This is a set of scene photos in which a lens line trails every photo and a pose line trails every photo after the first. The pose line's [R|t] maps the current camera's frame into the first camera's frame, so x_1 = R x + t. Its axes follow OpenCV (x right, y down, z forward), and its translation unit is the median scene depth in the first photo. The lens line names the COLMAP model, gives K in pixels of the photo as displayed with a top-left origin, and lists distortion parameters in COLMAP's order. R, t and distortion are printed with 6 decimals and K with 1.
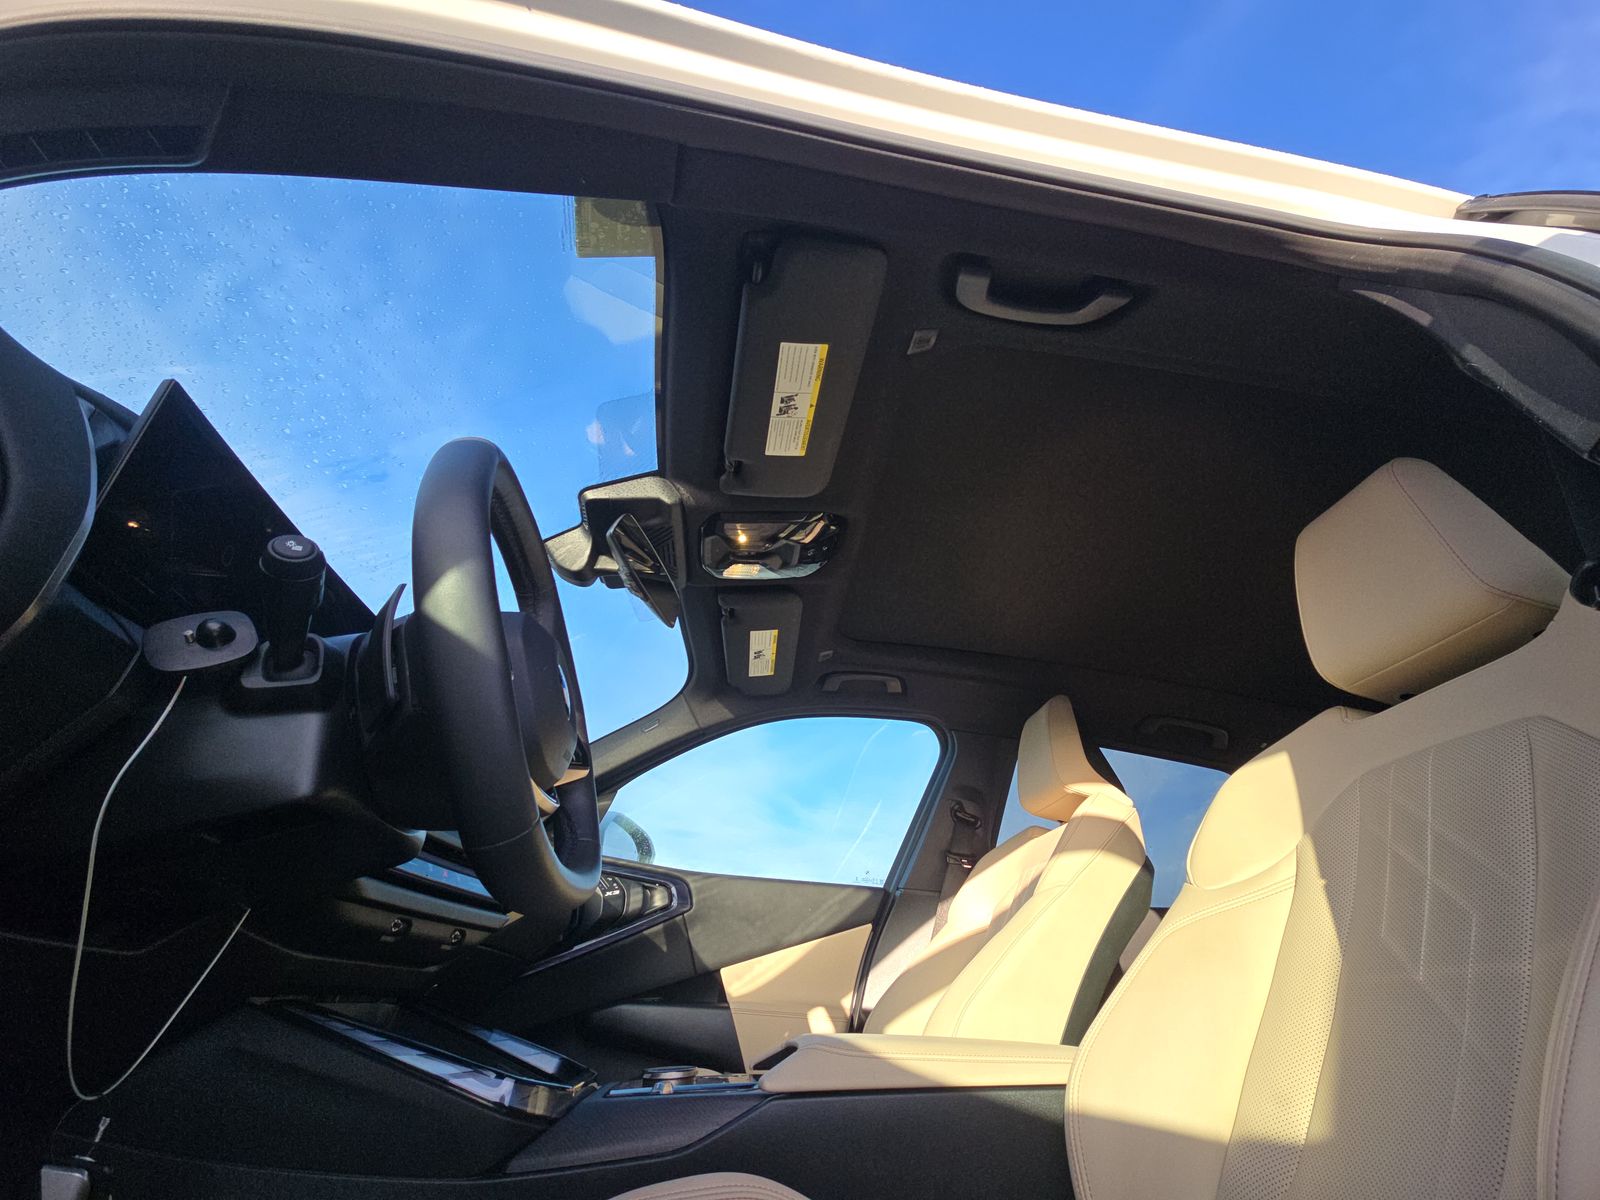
lens RADIAL K [[647.4, 0, 812.0], [0, 647.4, 599.7], [0, 0, 1]] dist [0.006742, -0.003054]
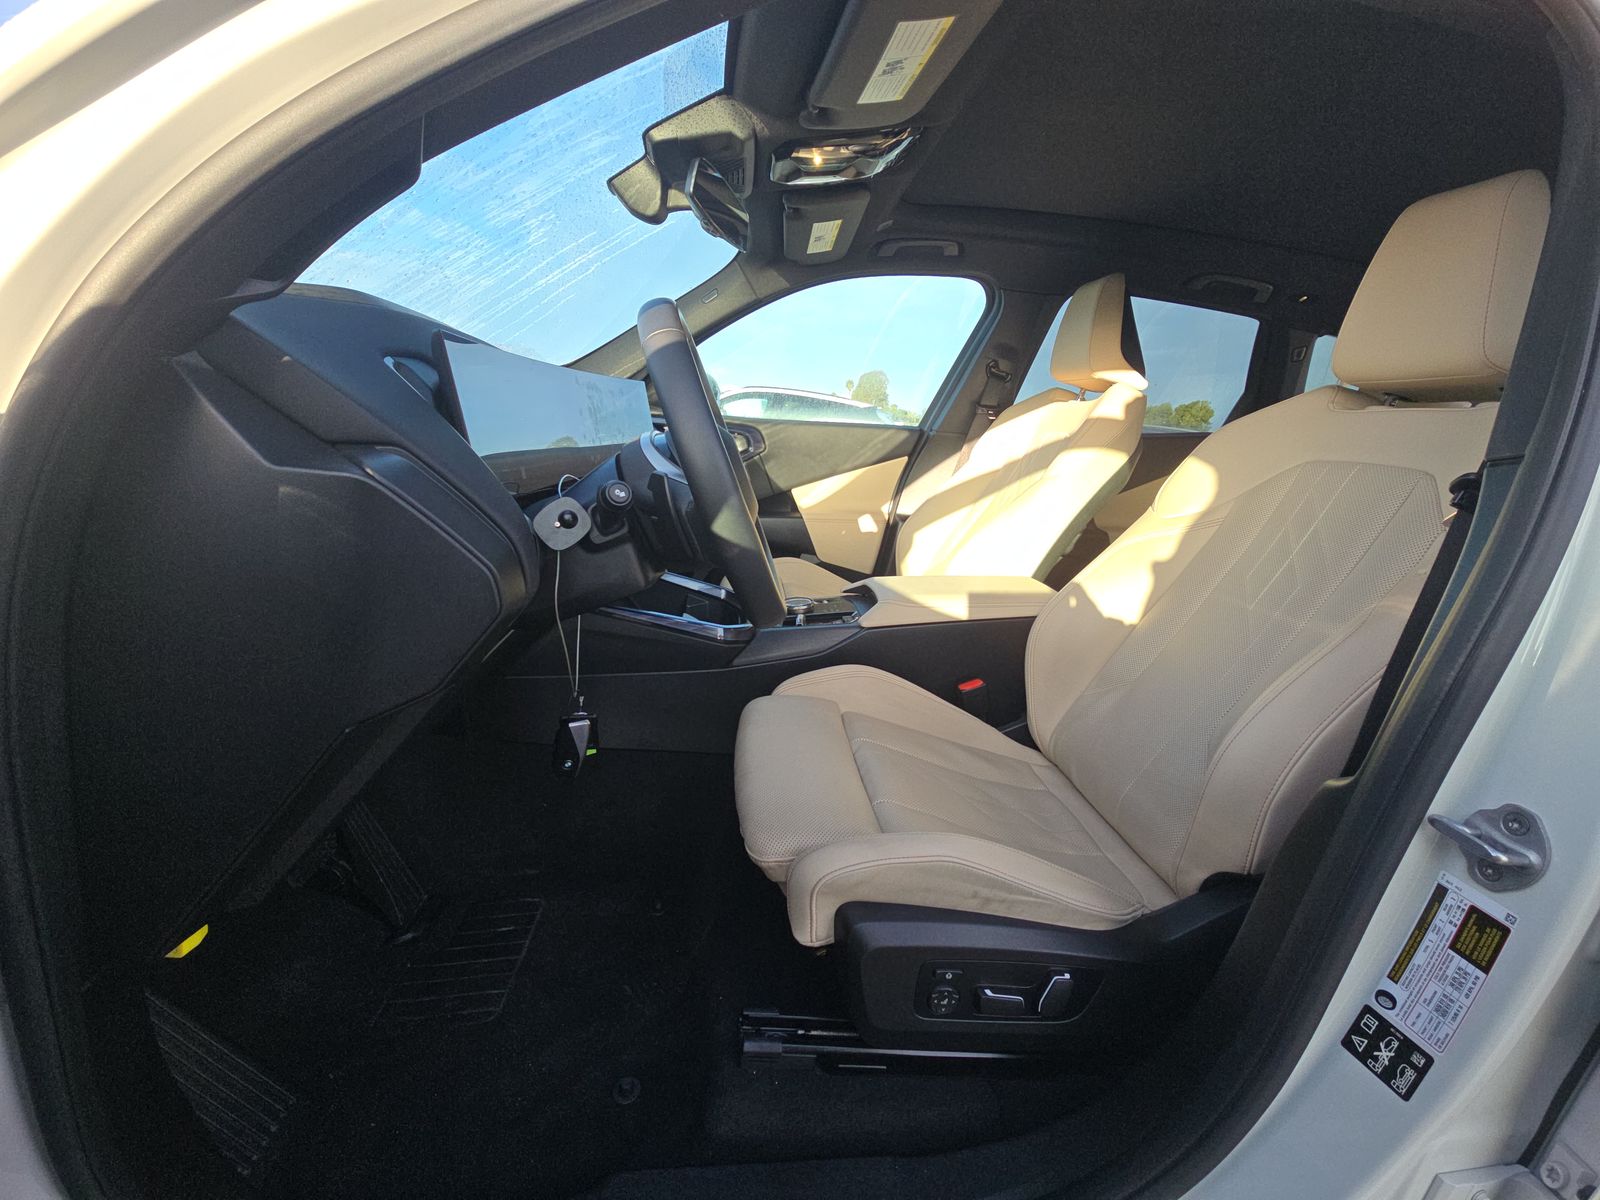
lens RADIAL K [[647.4, 0, 808.9], [0, 647.4, 595.1], [0, 0, 1]] dist [0.006742, -0.003054]
pose [[0.999678, -0.009975, -0.023327, -0.076621], [0.023928, 0.676311, 0.736228, -0.260784], [0.008432, -0.736549, 0.676332, -0.056520]]
